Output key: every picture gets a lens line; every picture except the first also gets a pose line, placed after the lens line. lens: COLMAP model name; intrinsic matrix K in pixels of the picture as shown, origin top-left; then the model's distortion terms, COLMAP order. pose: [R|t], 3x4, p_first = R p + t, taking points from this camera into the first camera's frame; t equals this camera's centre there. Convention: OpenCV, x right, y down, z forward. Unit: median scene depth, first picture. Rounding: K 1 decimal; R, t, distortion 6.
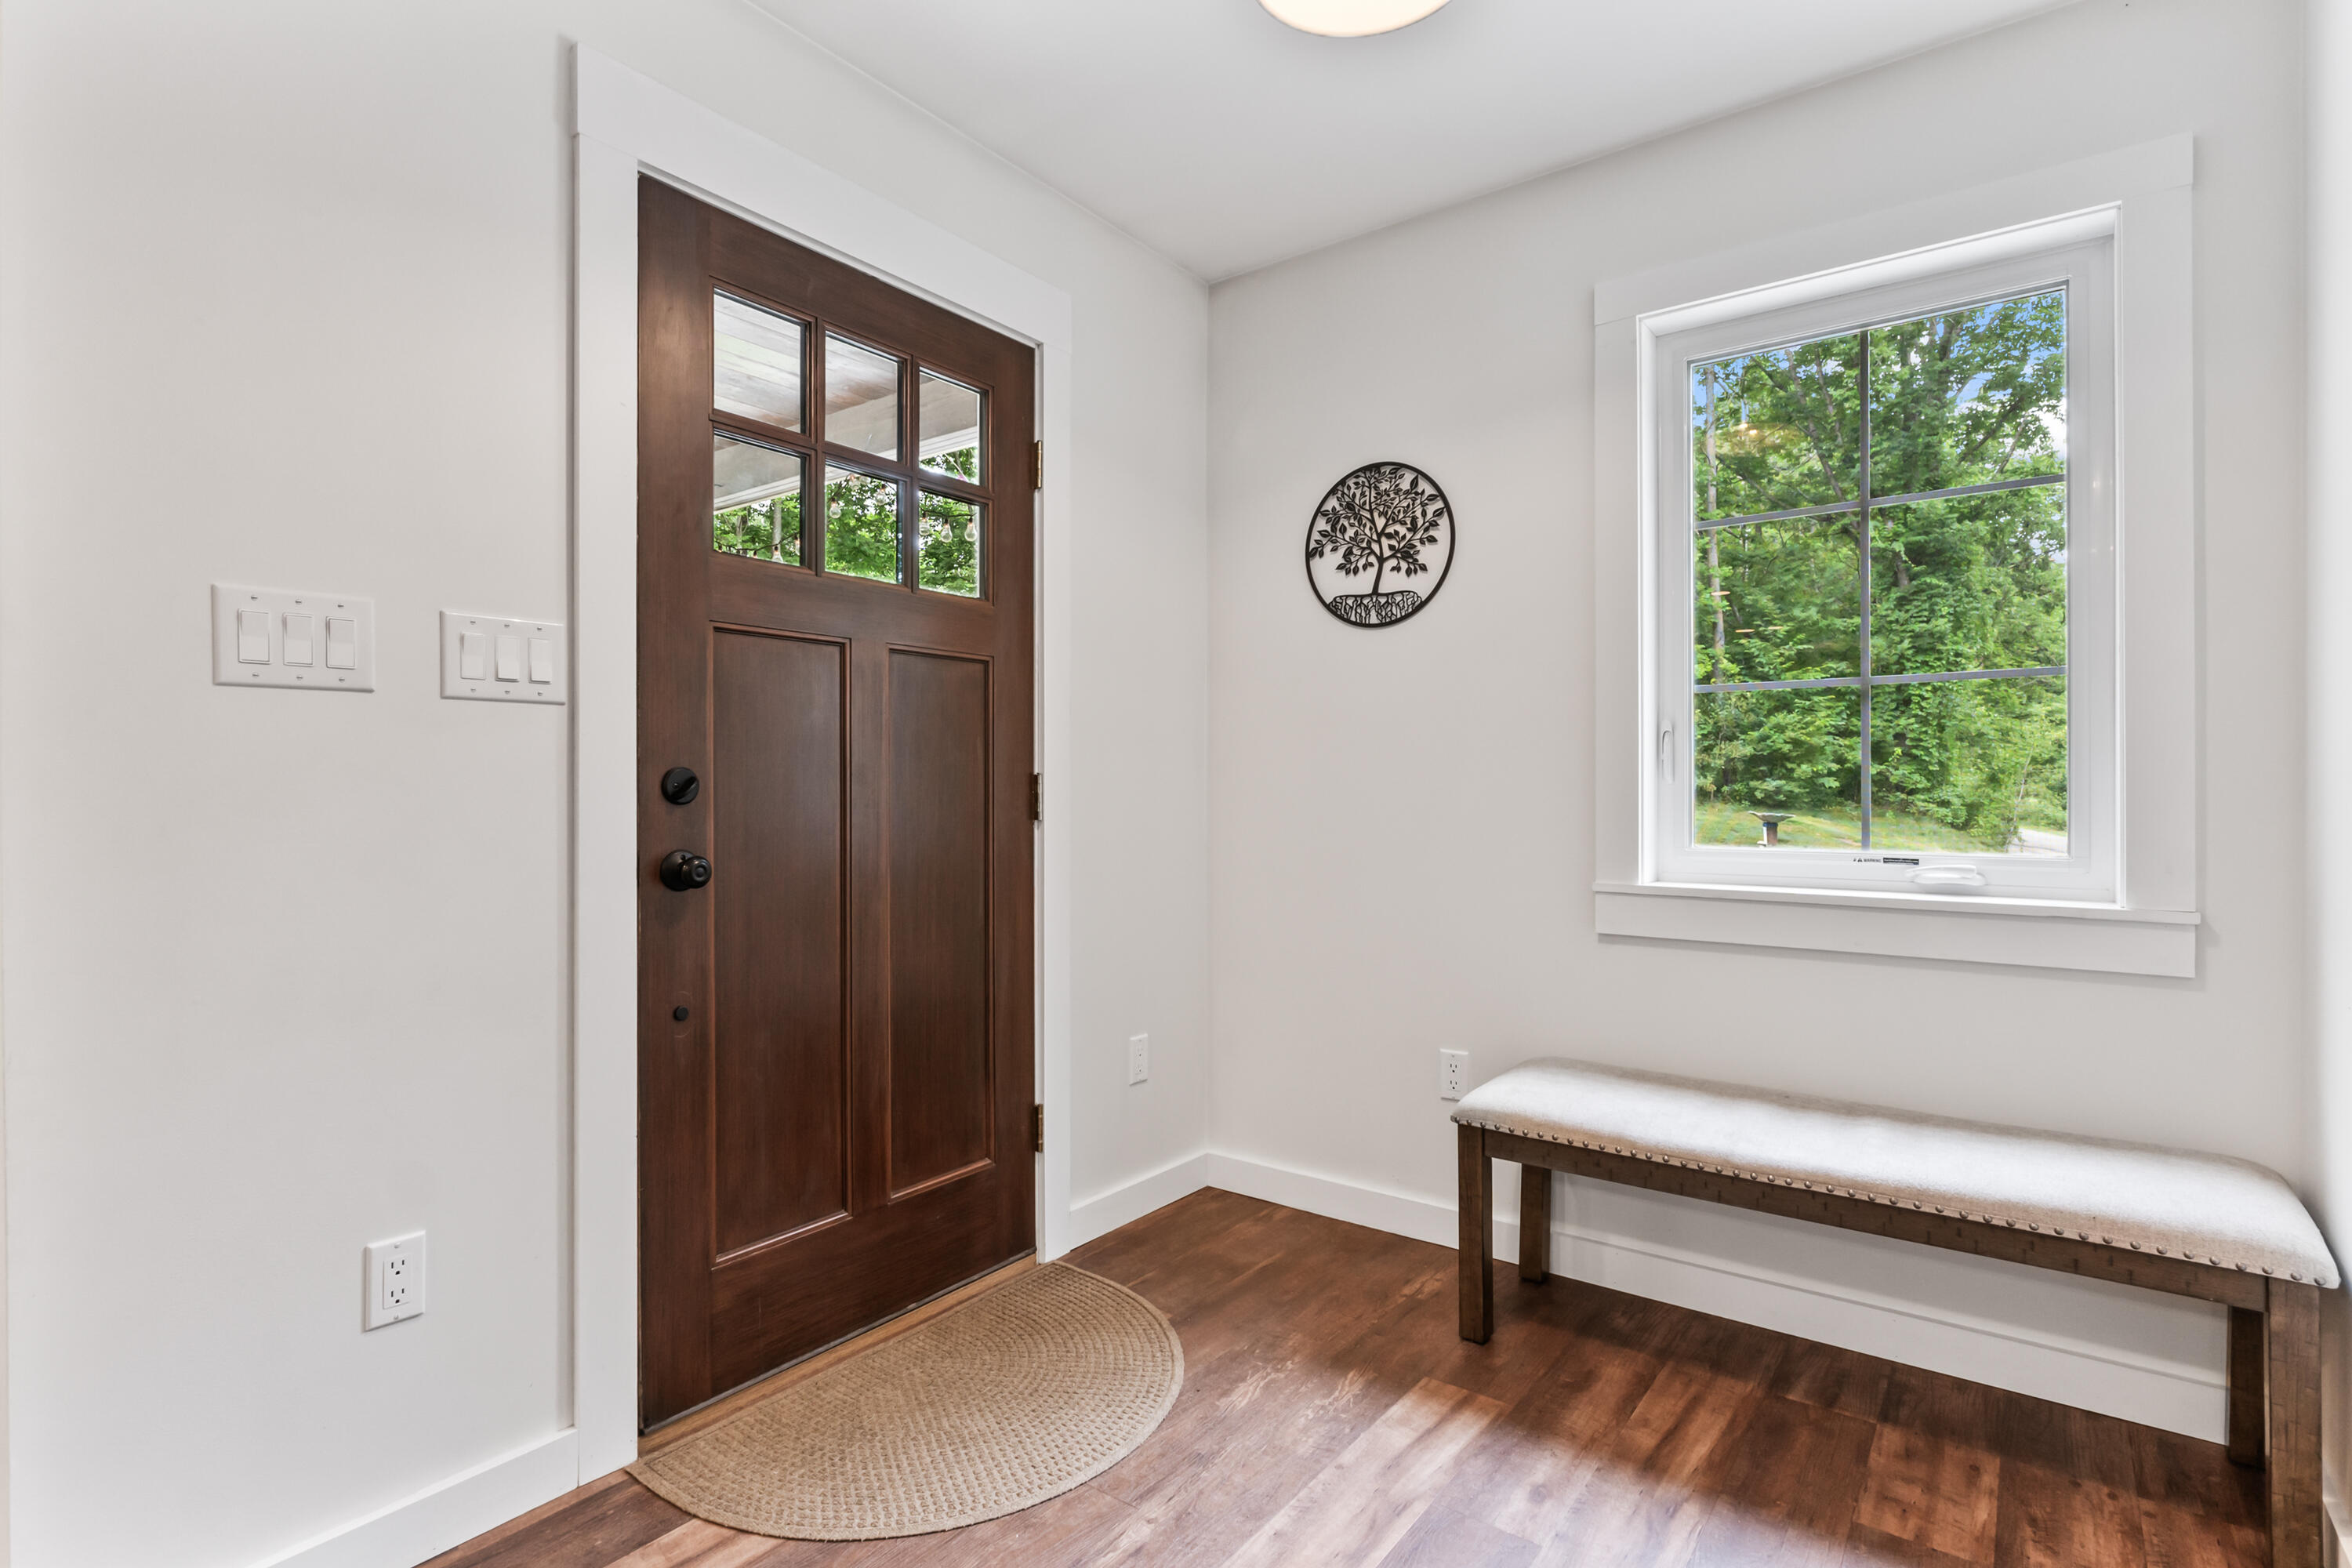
lens RADIAL K [[1145.6, 0, 1176.0], [0, 1145.6, 784.0], [0, 0, 1]] dist [0.002204, 0.000451]
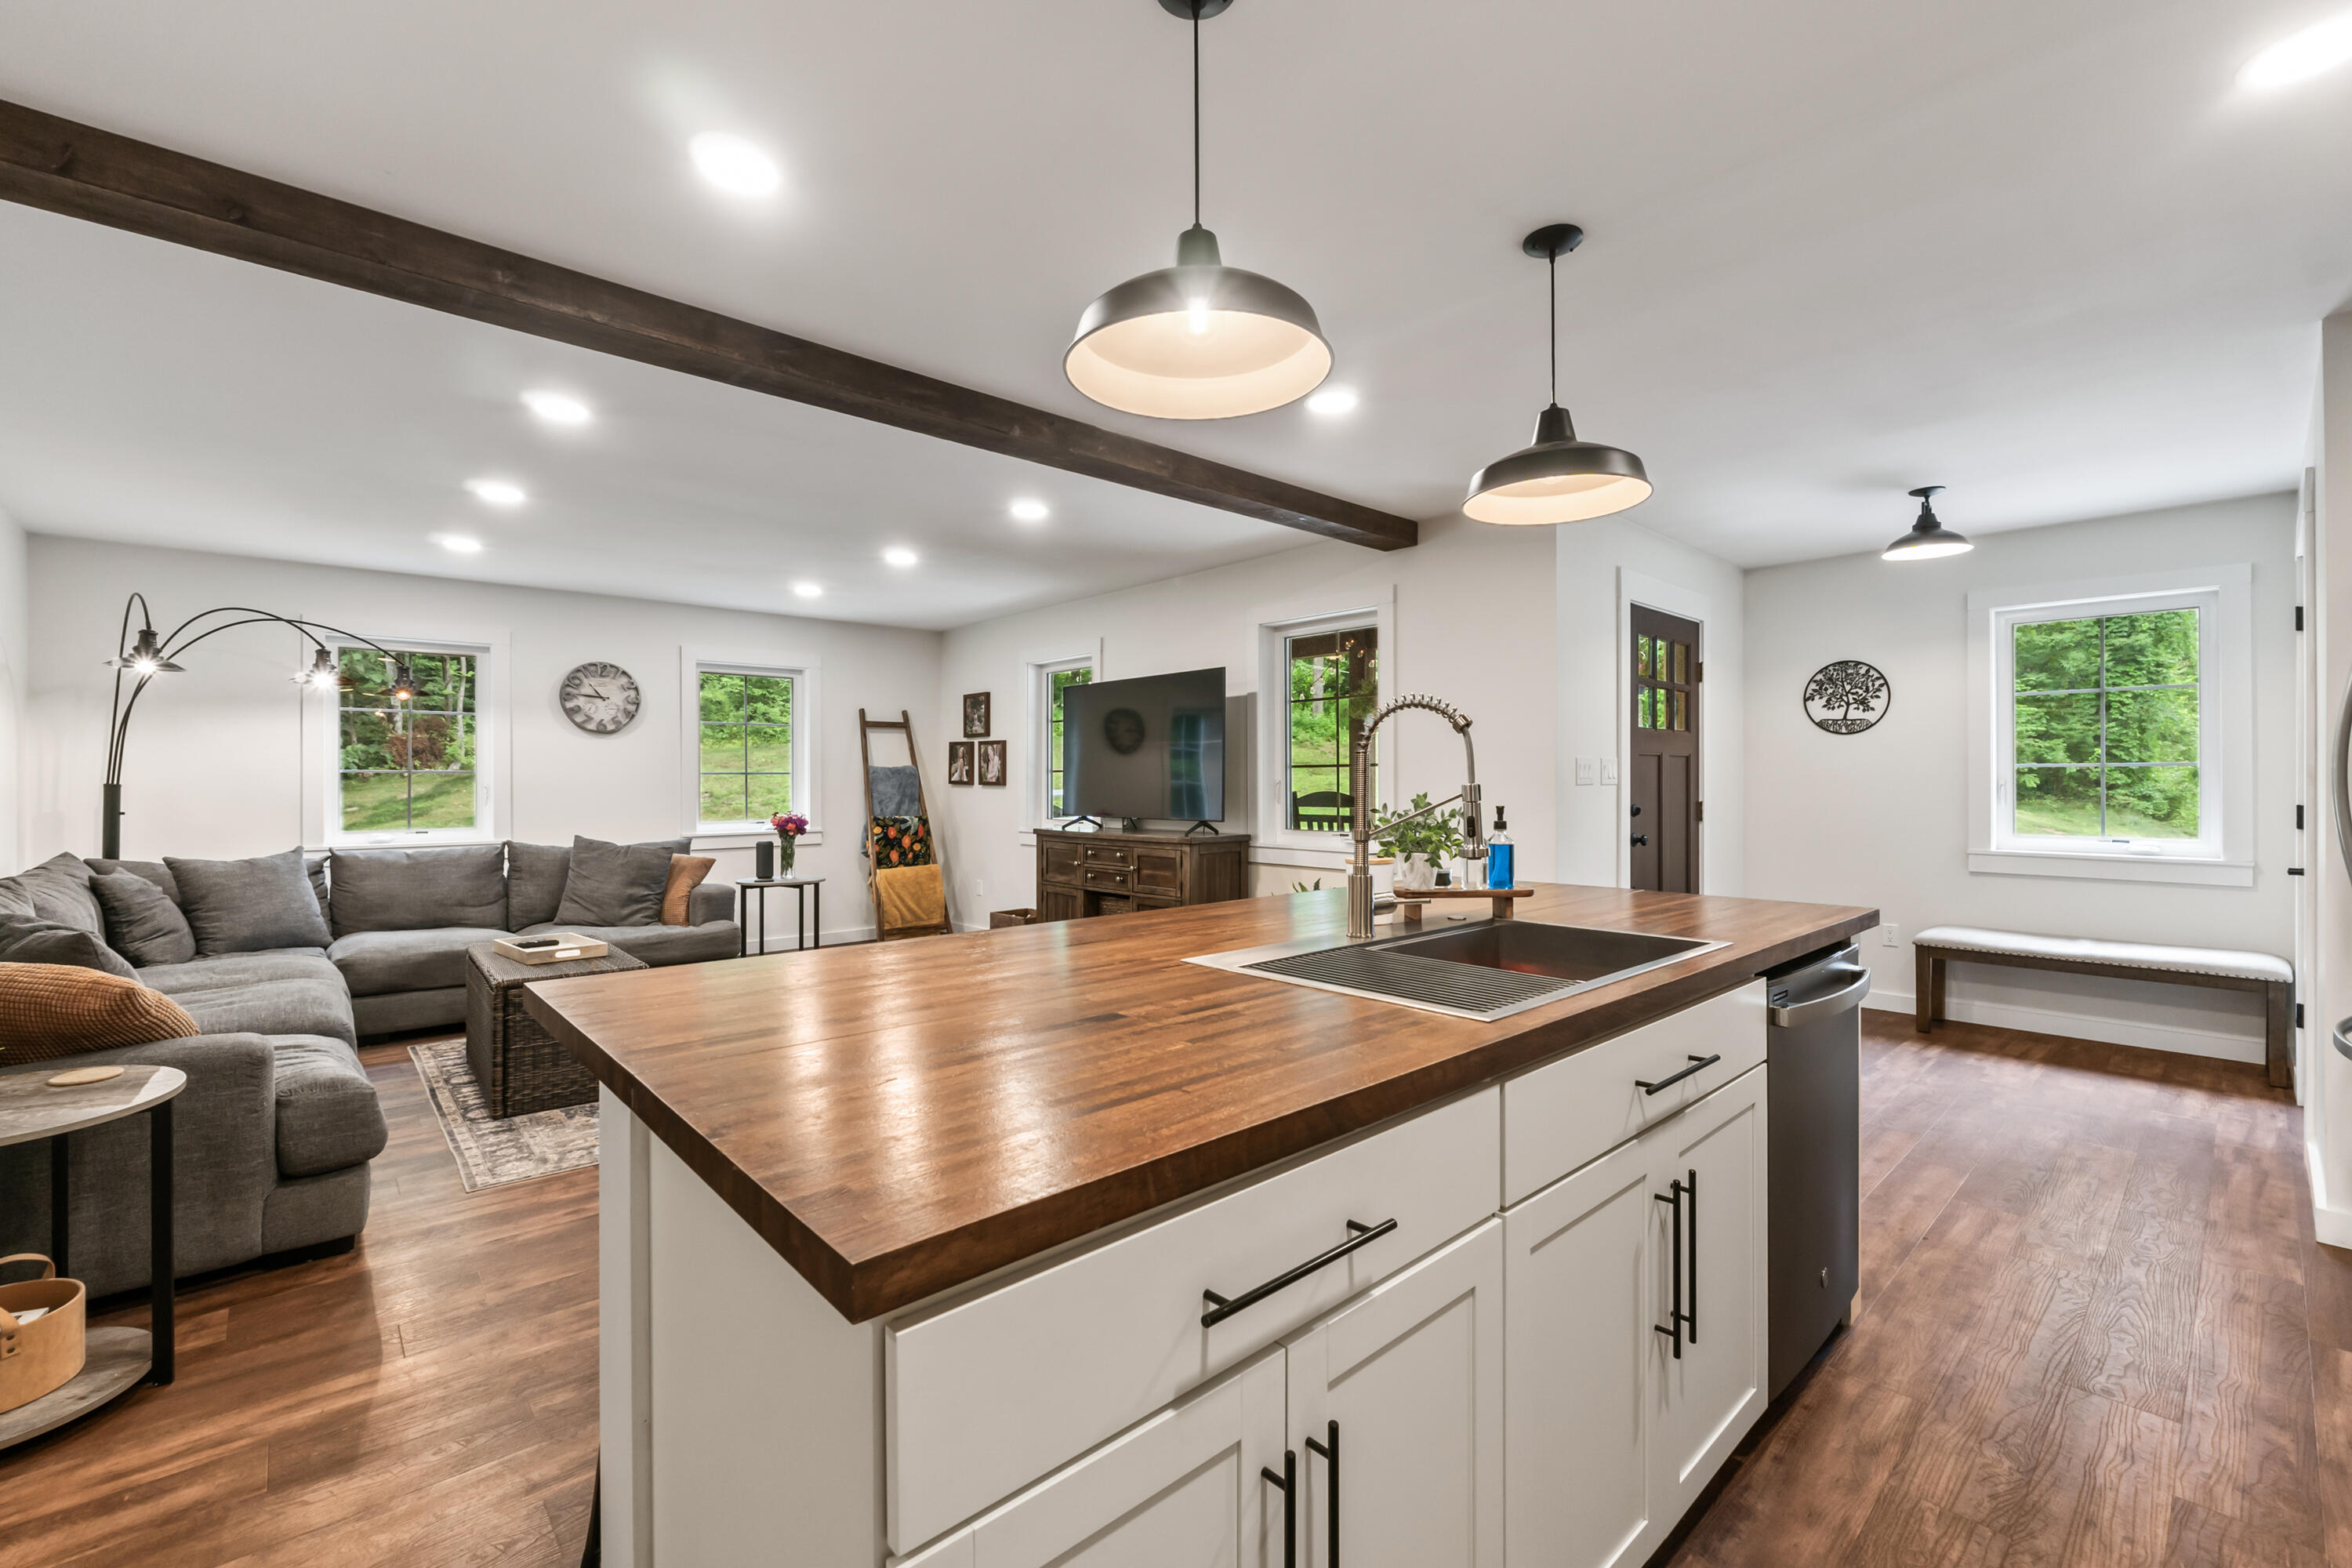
lens RADIAL K [[979.5, 0, 1177.4], [0, 979.5, 774.5], [0, 0, 1]] dist [-0.003264, -0.000423]
pose [[0.981737, -0.001219, -0.190237, -0.716341], [0.001231, 0.999999, -0.000054, -0.058711], [0.190237, -0.000181, 0.981738, -1.078085]]
